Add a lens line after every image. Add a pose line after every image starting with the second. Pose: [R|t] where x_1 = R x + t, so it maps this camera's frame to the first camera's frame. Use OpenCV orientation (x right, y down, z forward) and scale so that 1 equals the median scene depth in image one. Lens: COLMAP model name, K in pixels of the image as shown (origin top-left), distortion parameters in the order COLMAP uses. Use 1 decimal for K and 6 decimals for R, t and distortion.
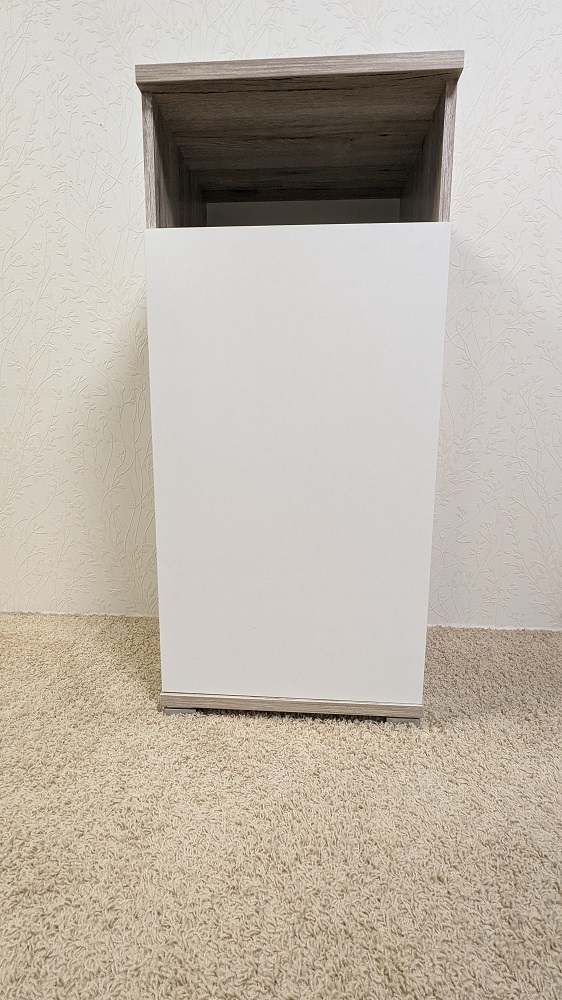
lens RADIAL K [[474.0, 0, 283.0], [0, 474.0, 494.7], [0, 0, 1]] dist [0.000316, -0.000042]
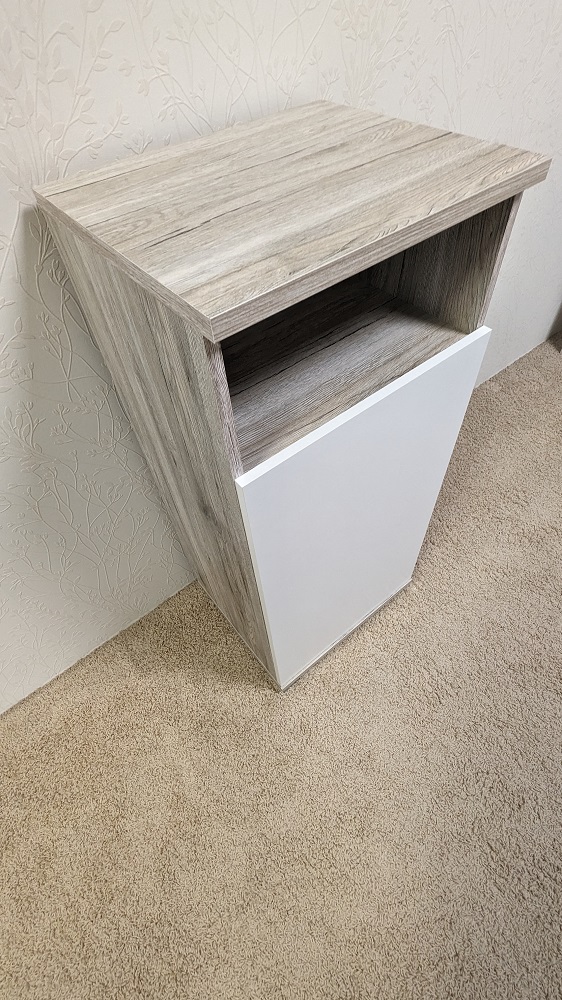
lens RADIAL K [[474.0, 0, 284.9], [0, 474.0, 508.6], [0, 0, 1]] dist [0.000316, -0.000042]
pose [[0.736950, -0.566375, 0.368950, -0.393971], [0.174091, 0.686449, 0.706032, -0.767632], [-0.653144, -0.456079, 0.604479, 0.344041]]
